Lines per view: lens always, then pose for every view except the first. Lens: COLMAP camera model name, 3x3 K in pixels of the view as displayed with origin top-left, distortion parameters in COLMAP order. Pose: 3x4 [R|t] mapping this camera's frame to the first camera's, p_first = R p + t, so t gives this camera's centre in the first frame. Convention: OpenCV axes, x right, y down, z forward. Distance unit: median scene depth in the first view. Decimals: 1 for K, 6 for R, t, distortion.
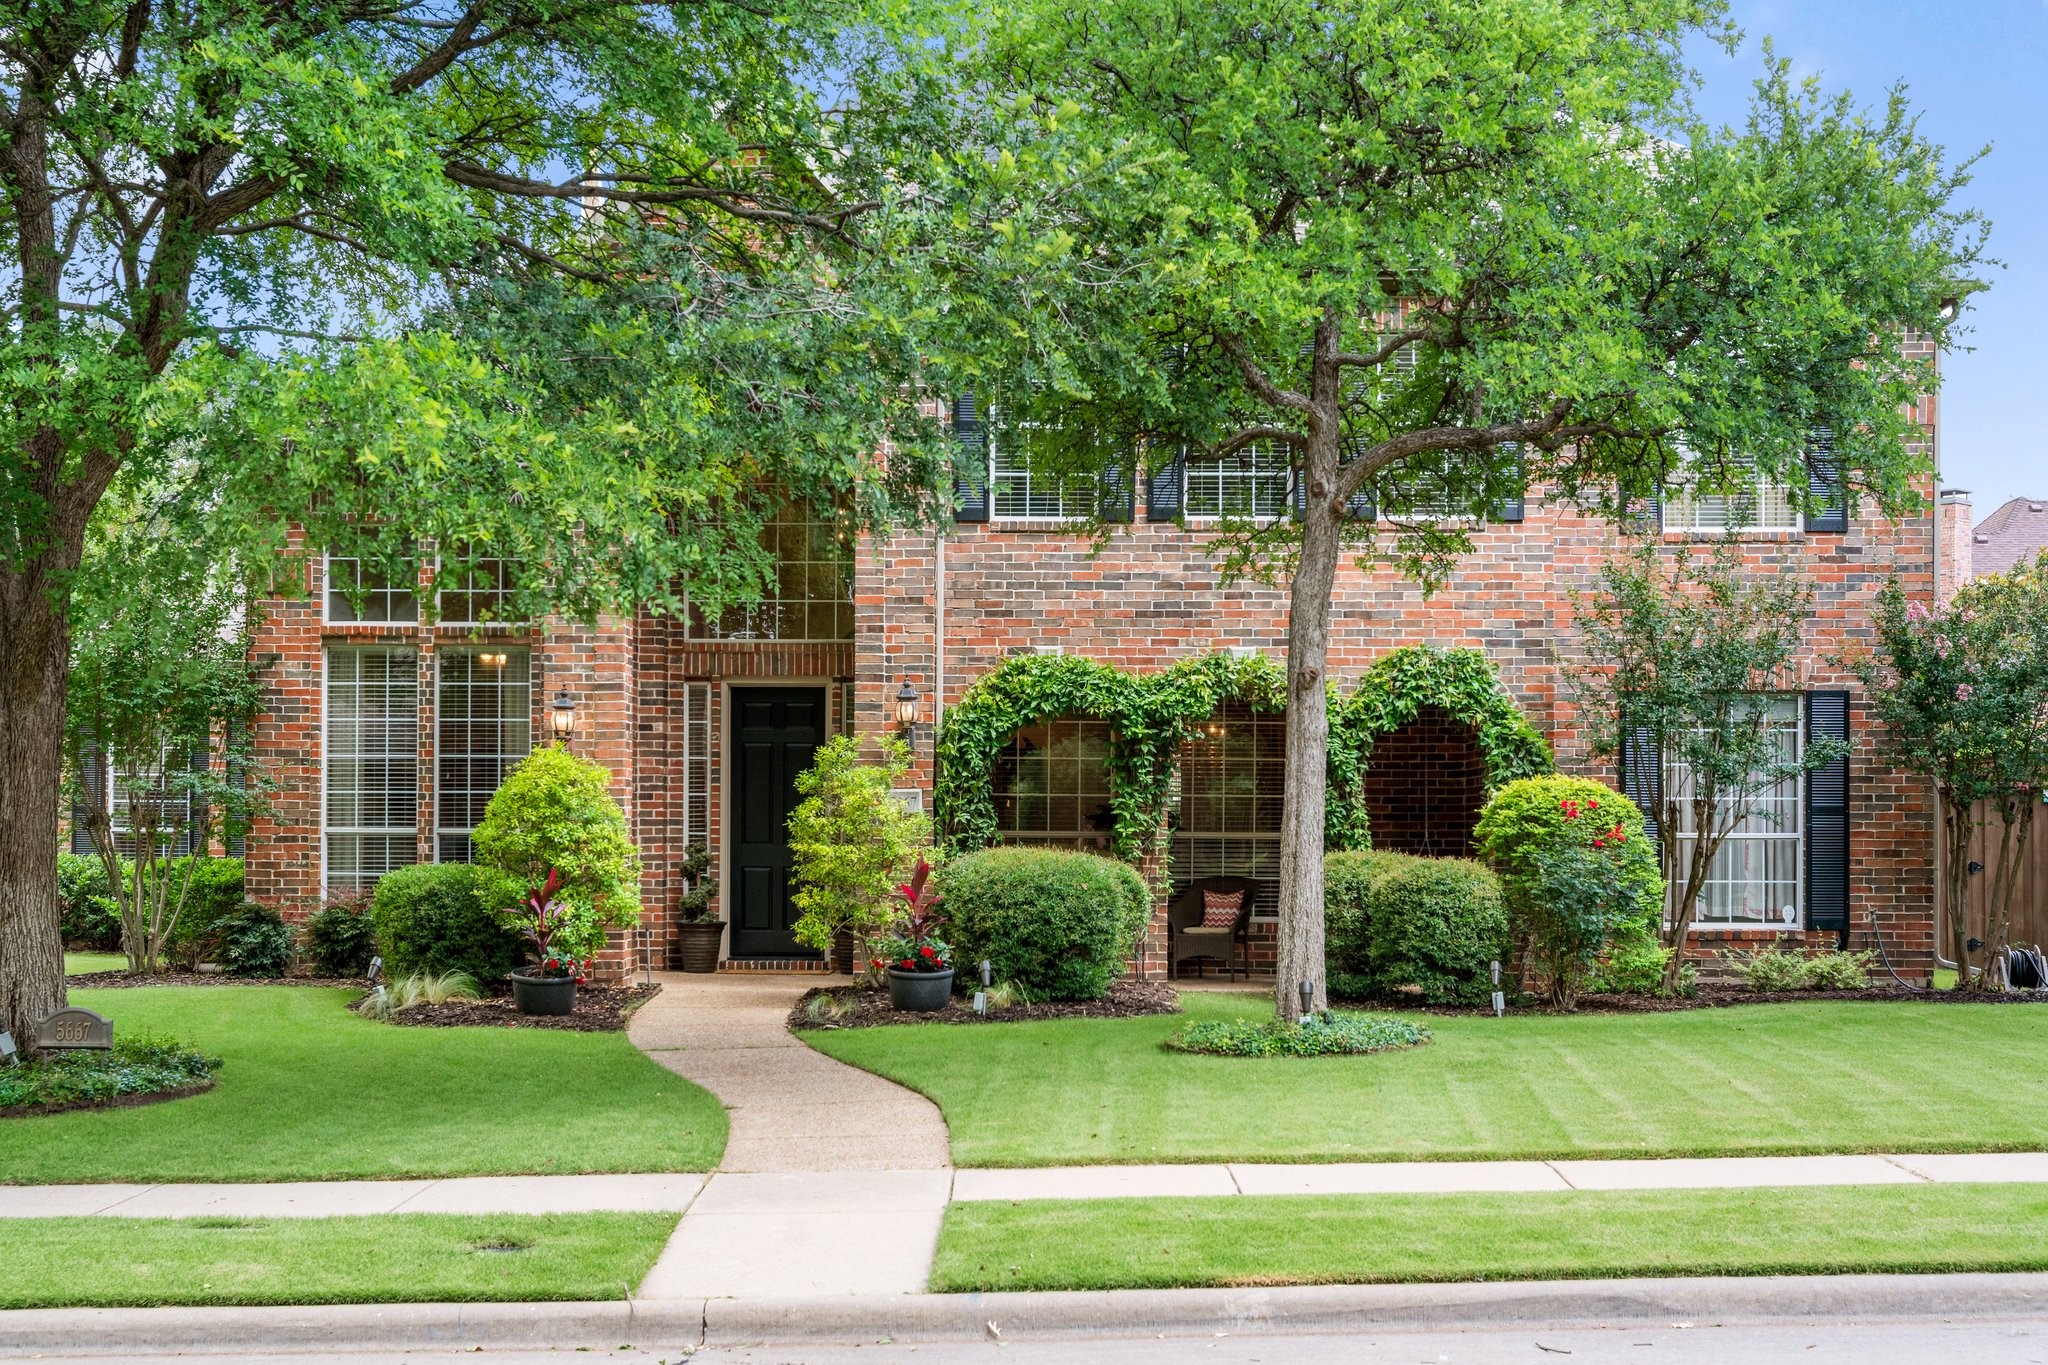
lens RADIAL K [[2656.0, 0, 1024.5], [0, 2656.0, 704.9], [0, 0, 1]] dist [0.006910, 0.000000]
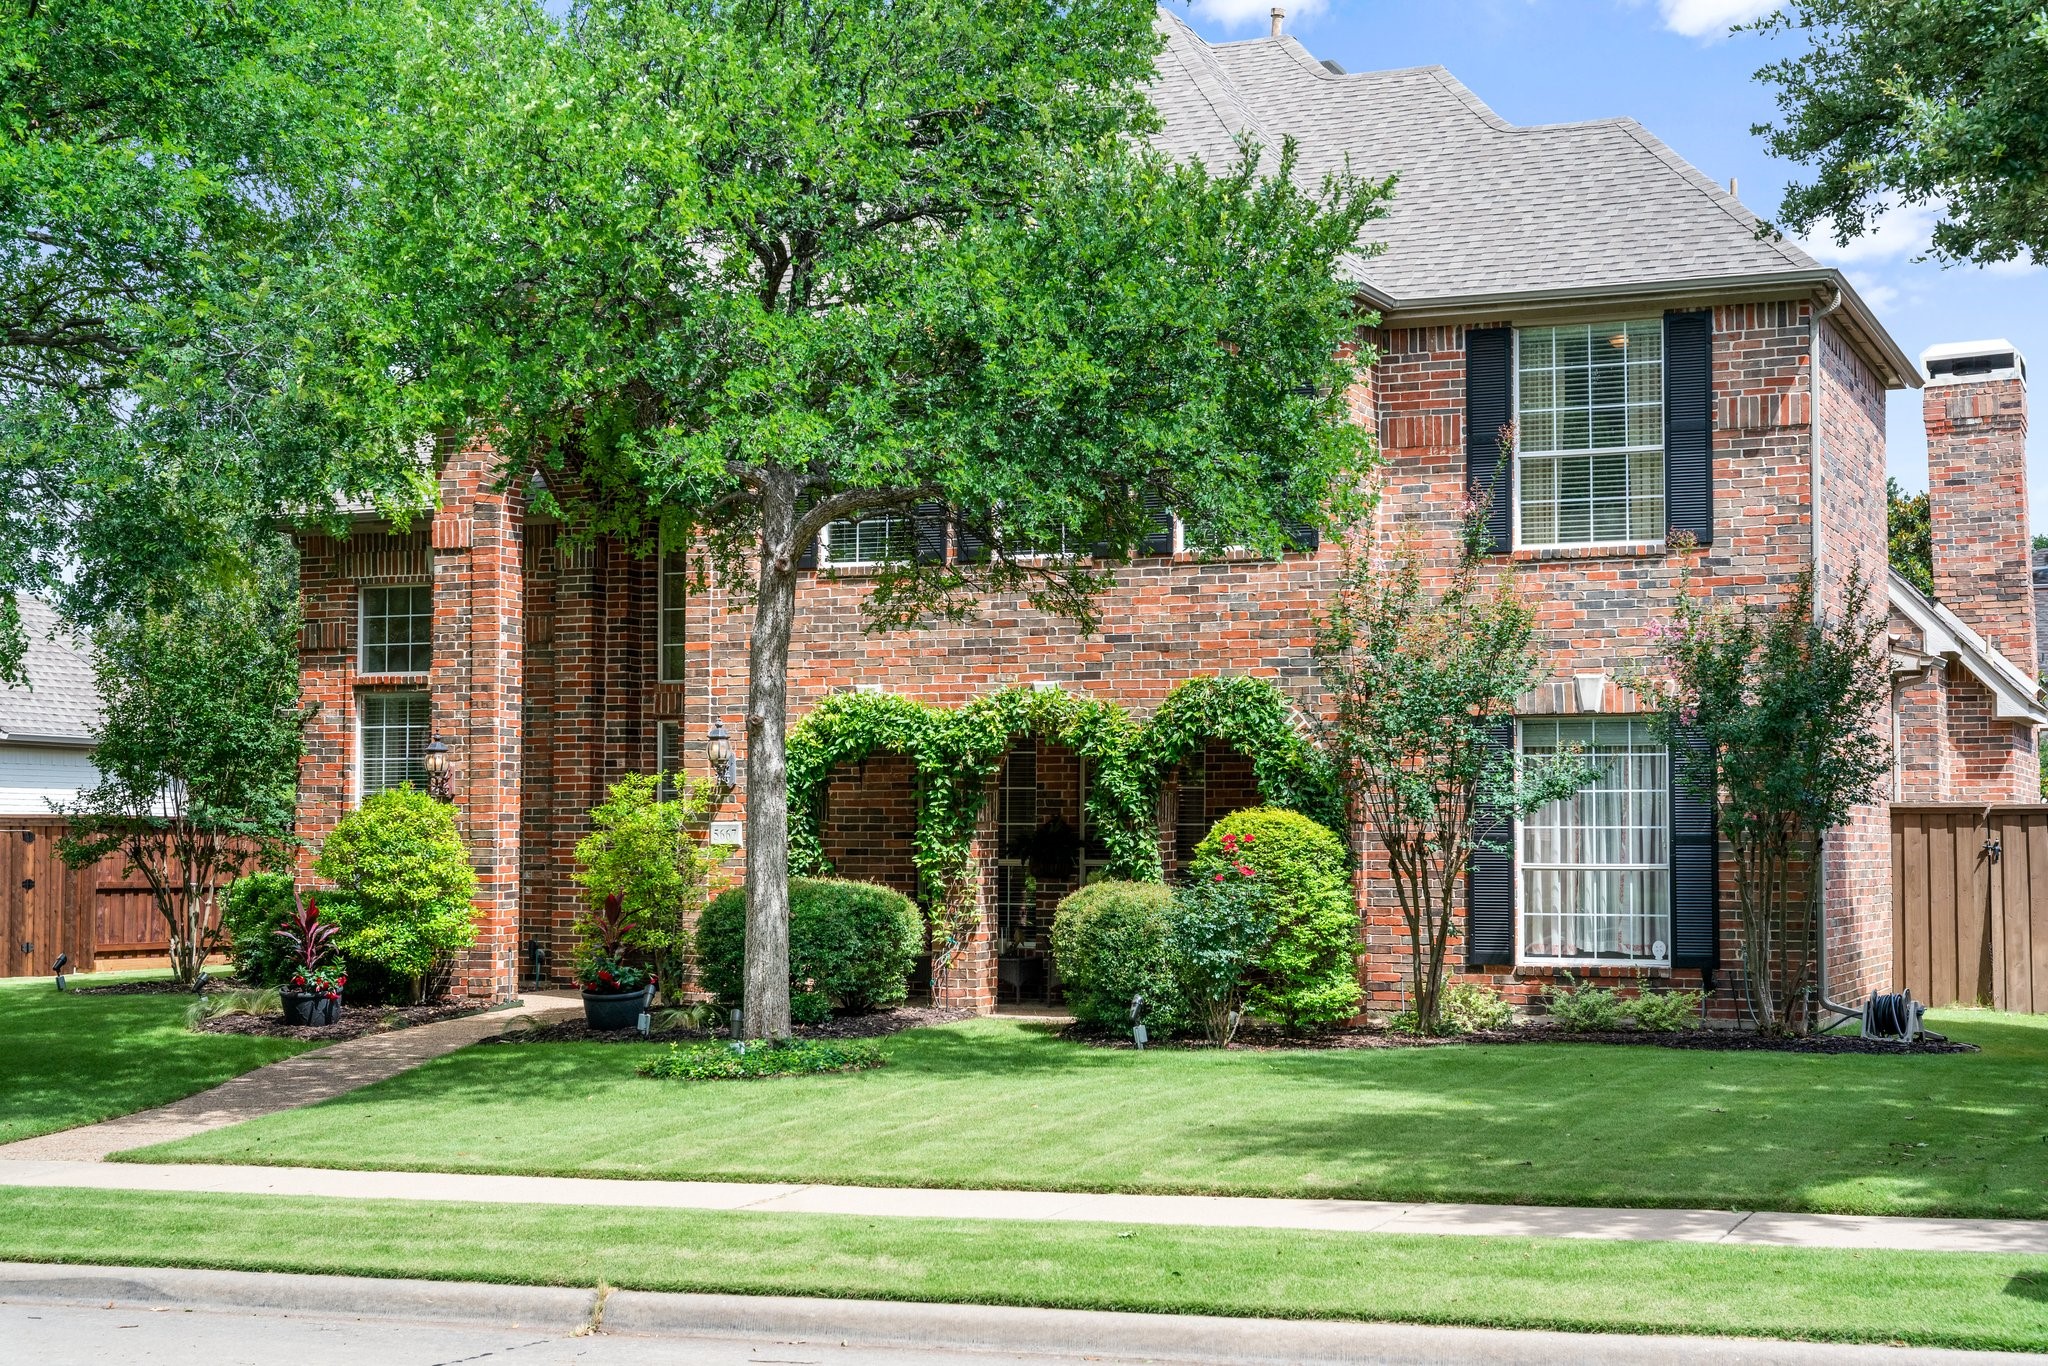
lens RADIAL K [[2791.6, 0, 1023.9], [0, 2791.6, 667.4], [0, 0, 1]] dist [0.002706, 0.000000]
pose [[0.930648, -0.022997, -0.365192, 0.476111], [0.018200, 0.999697, -0.016572, -0.009811], [0.365463, 0.008776, 0.930785, -0.003770]]
